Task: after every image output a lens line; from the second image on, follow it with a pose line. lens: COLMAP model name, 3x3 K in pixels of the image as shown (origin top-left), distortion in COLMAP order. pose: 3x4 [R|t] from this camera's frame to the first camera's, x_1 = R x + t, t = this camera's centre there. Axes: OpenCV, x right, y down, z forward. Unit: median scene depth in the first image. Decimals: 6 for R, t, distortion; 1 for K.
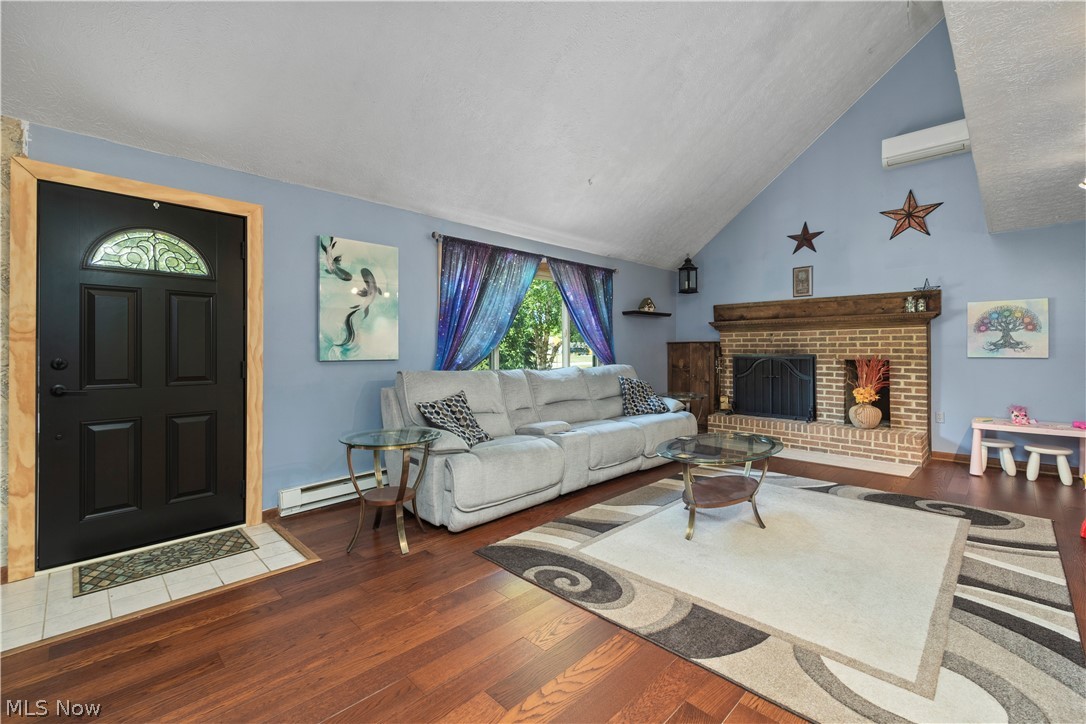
lens RADIAL K [[456.0, 0, 540.2], [0, 456.0, 355.5], [0, 0, 1]] dist [-0.000192, 0.000509]
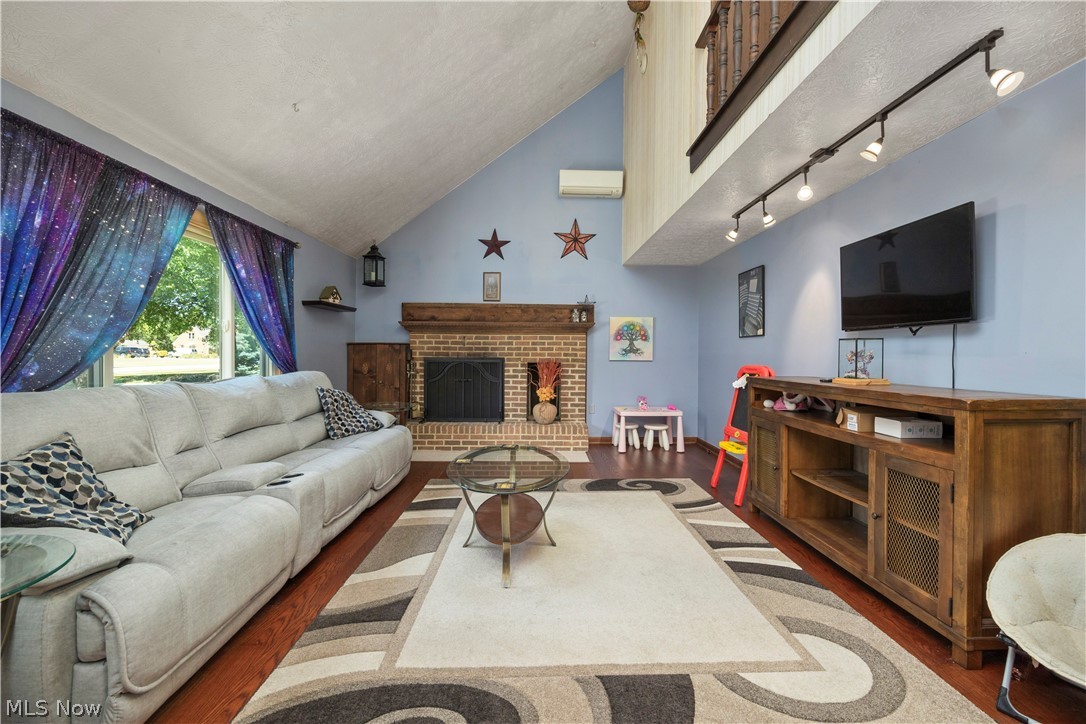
lens RADIAL K [[470.5, 0, 544.8], [0, 470.5, 363.0], [0, 0, 1]] dist [-0.017895, 0.001052]
pose [[0.692515, -0.007411, 0.721365, -0.142337], [-0.000086, 0.999946, 0.010356, -0.001704], [-0.721403, -0.007233, 0.692478, 0.240695]]
